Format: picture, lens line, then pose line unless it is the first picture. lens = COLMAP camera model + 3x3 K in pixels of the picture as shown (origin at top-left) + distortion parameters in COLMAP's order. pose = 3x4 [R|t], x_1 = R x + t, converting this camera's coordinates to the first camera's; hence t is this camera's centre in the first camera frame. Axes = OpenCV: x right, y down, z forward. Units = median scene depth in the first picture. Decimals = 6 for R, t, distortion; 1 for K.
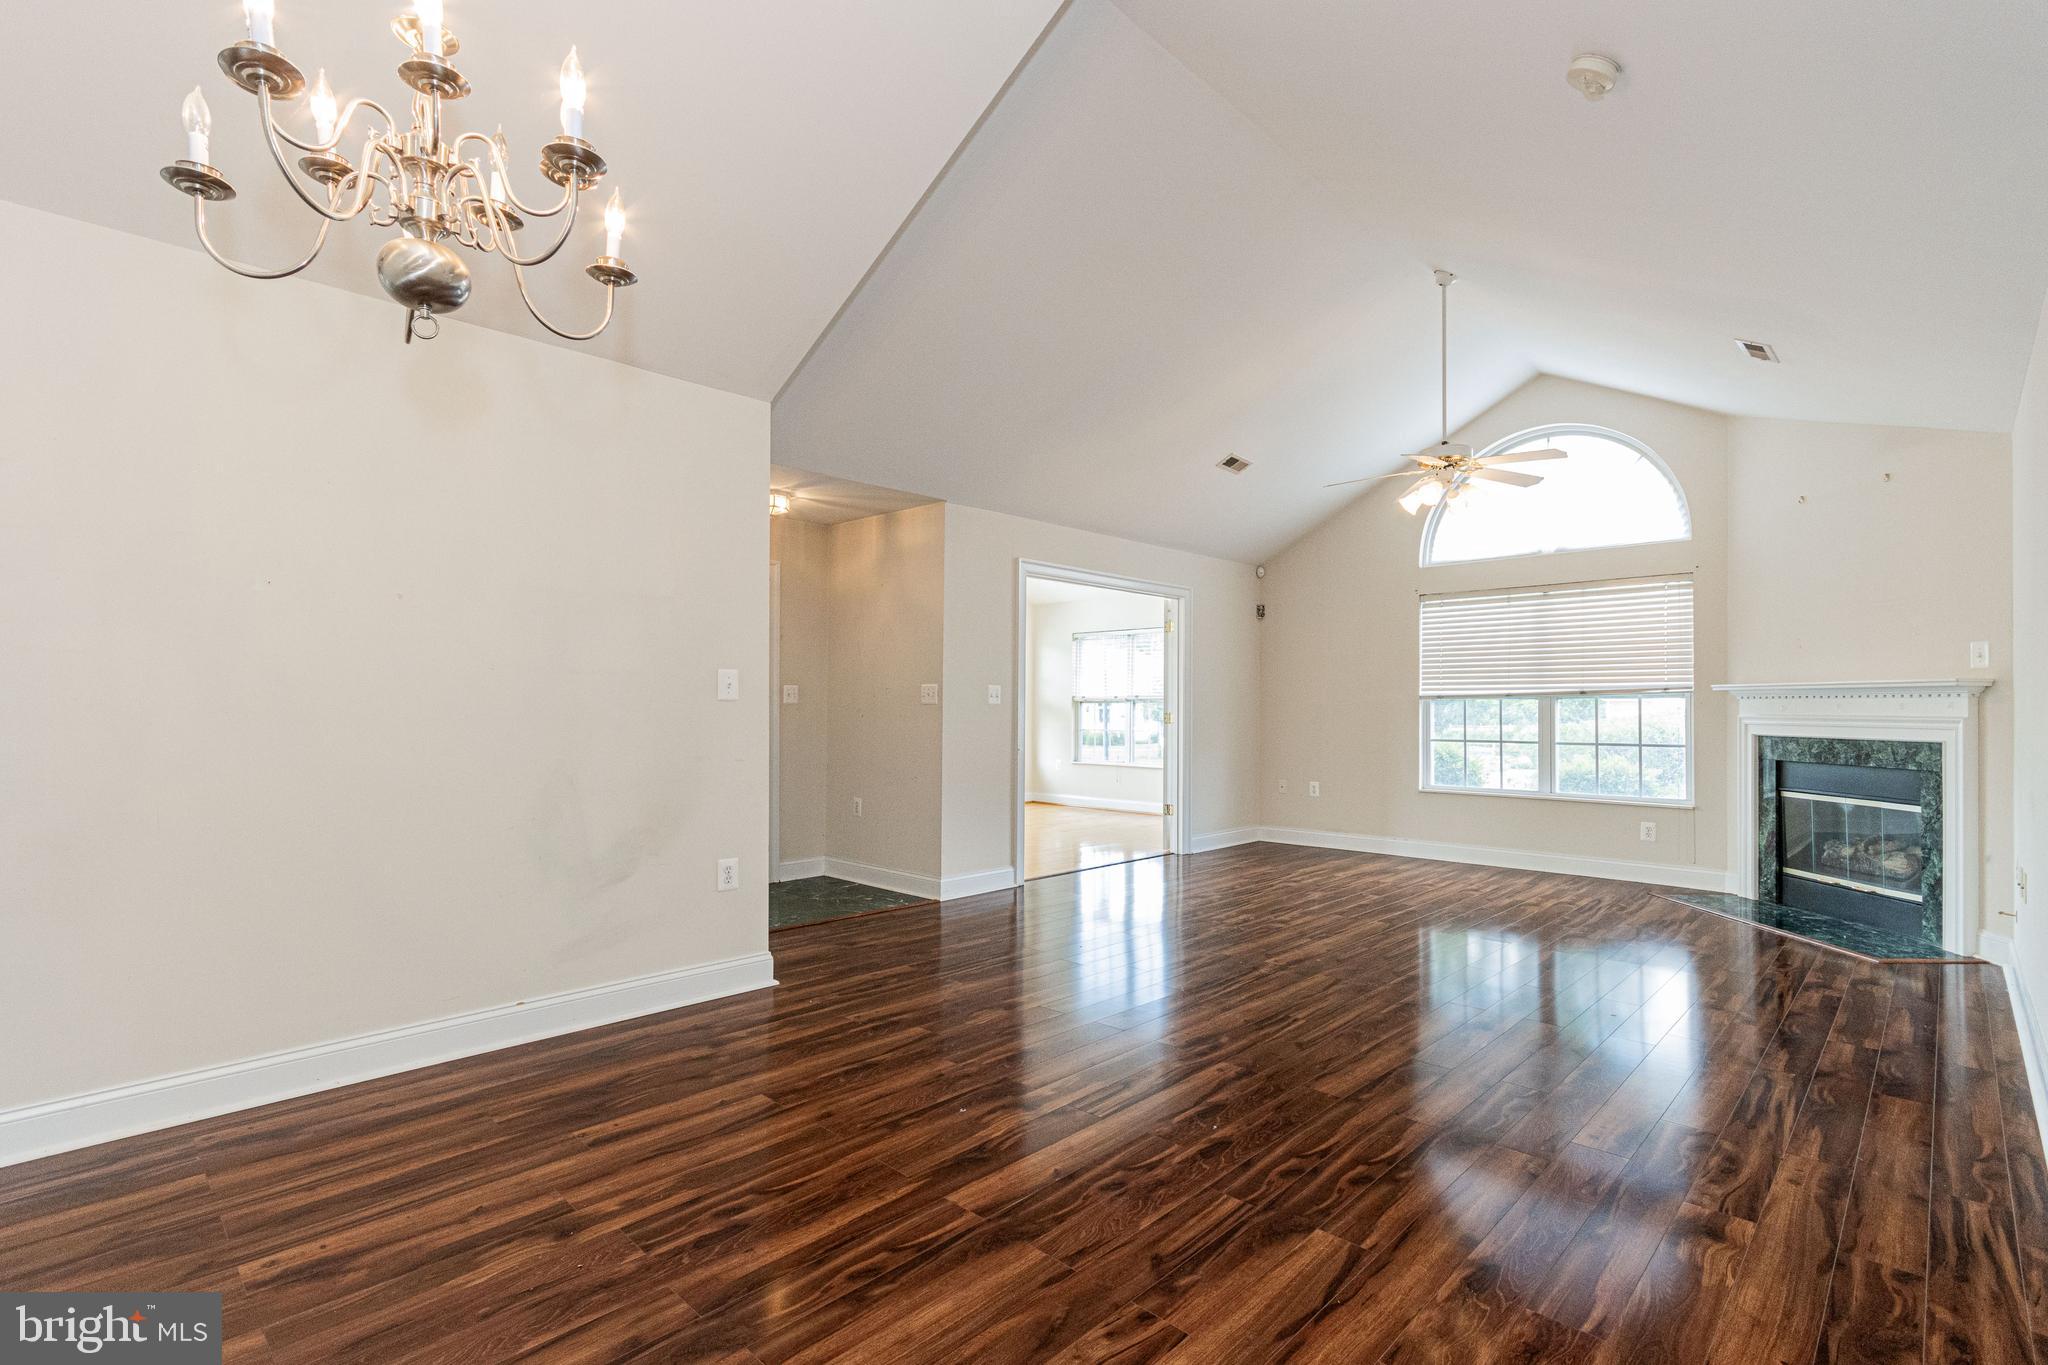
lens RADIAL K [[939.6, 0, 1020.7], [0, 939.6, 693.4], [0, 0, 1]] dist [0.001638, 0.000180]
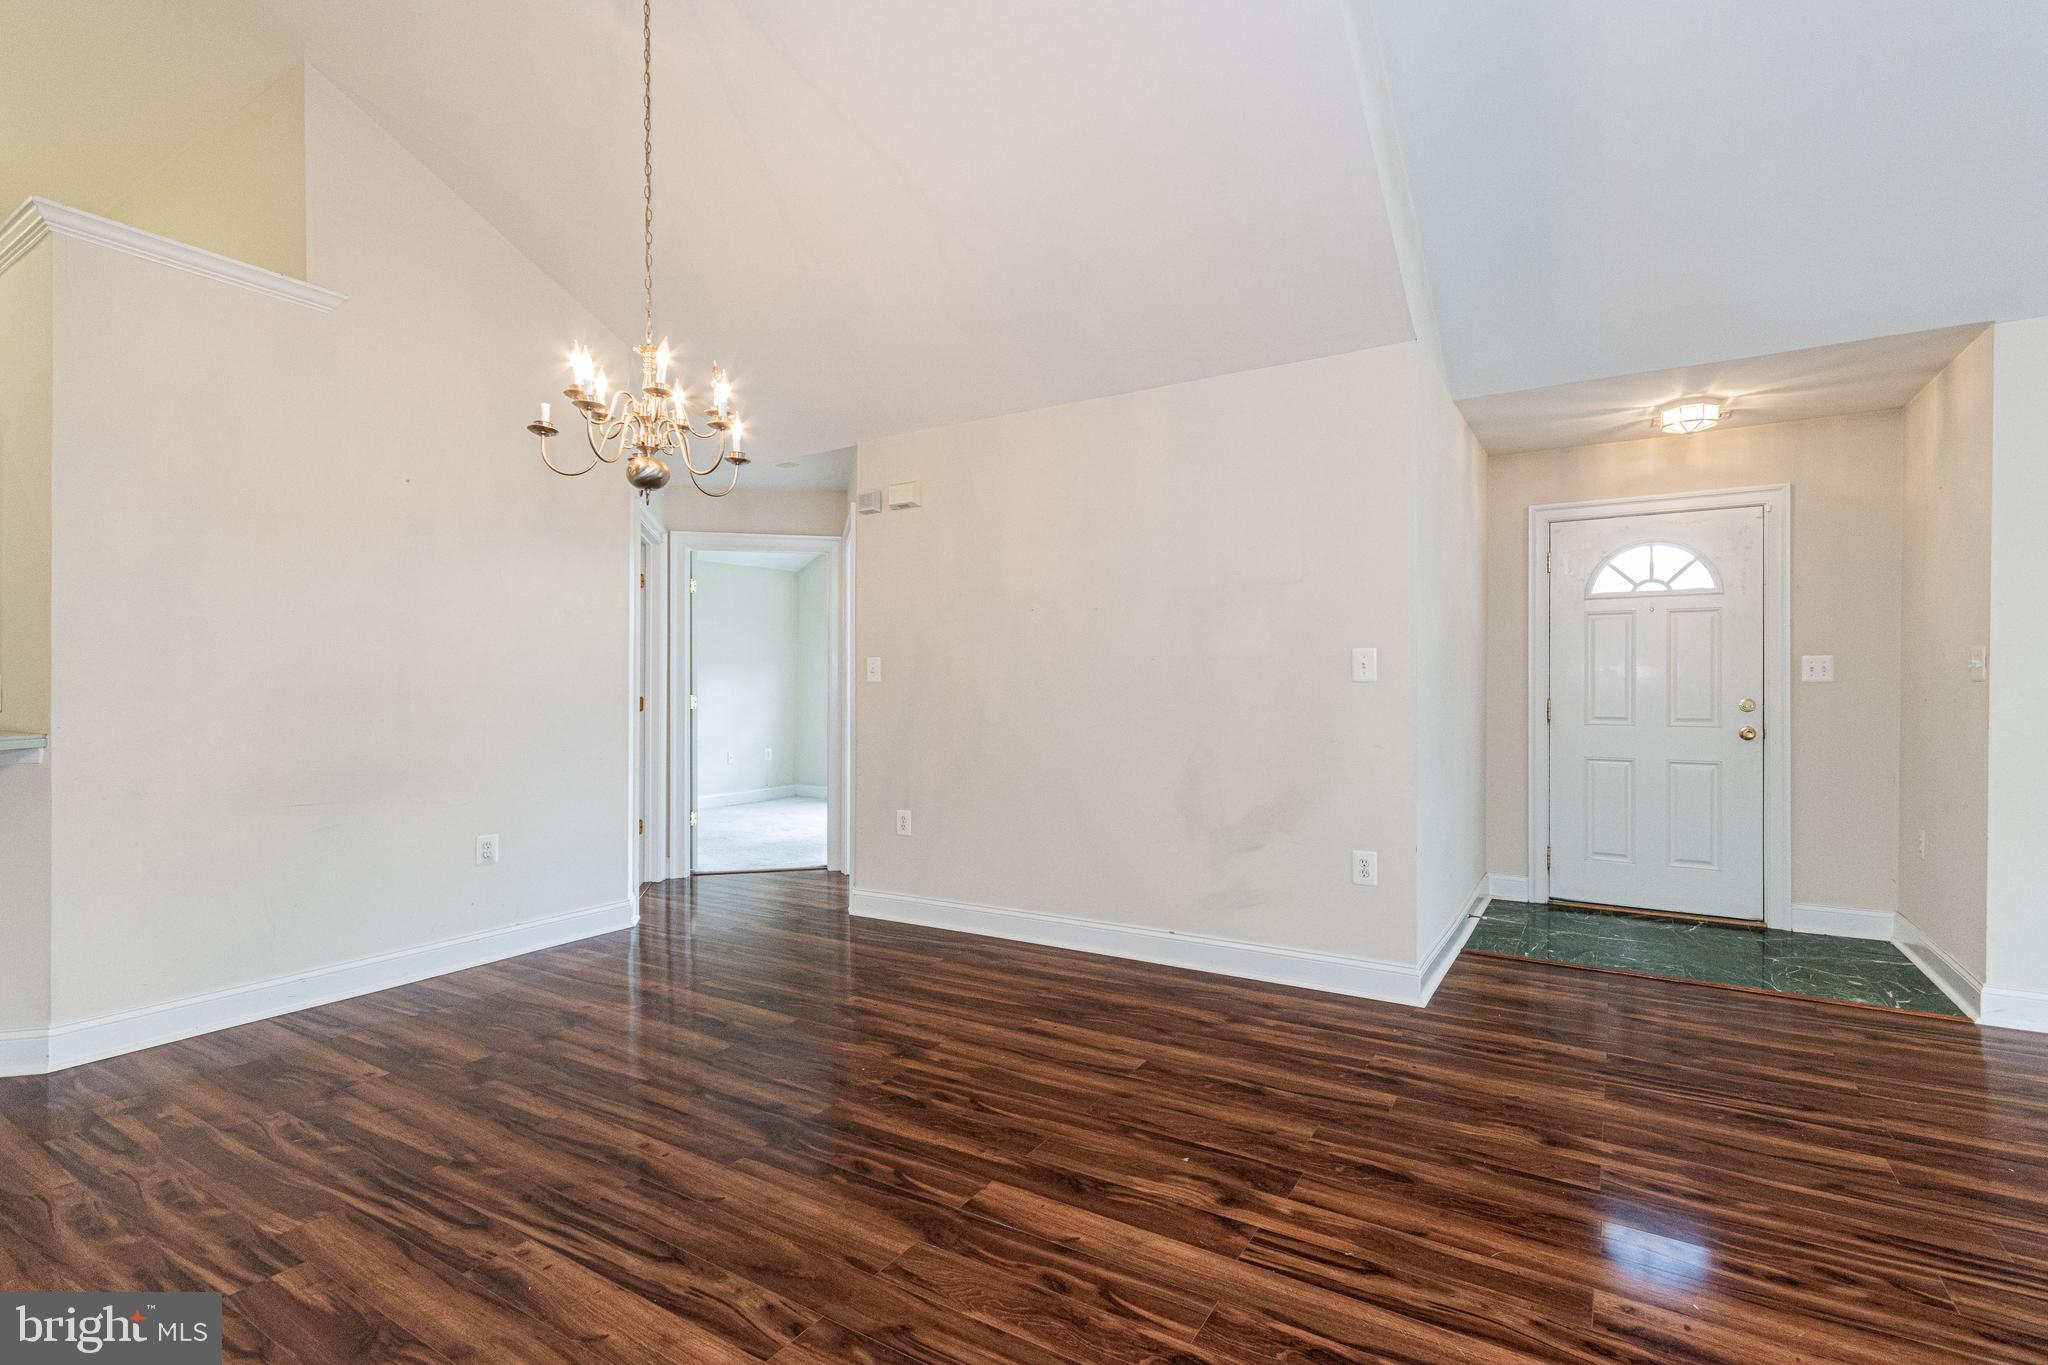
lens RADIAL K [[921.5, 0, 1028.6], [0, 921.5, 688.0], [0, 0, 1]] dist [0.000057, 0.000052]
pose [[0.227347, -0.004777, -0.973802, 0.754796], [0.018718, 0.999825, -0.000535, 0.012256], [0.973634, -0.018106, 0.227396, 0.705148]]
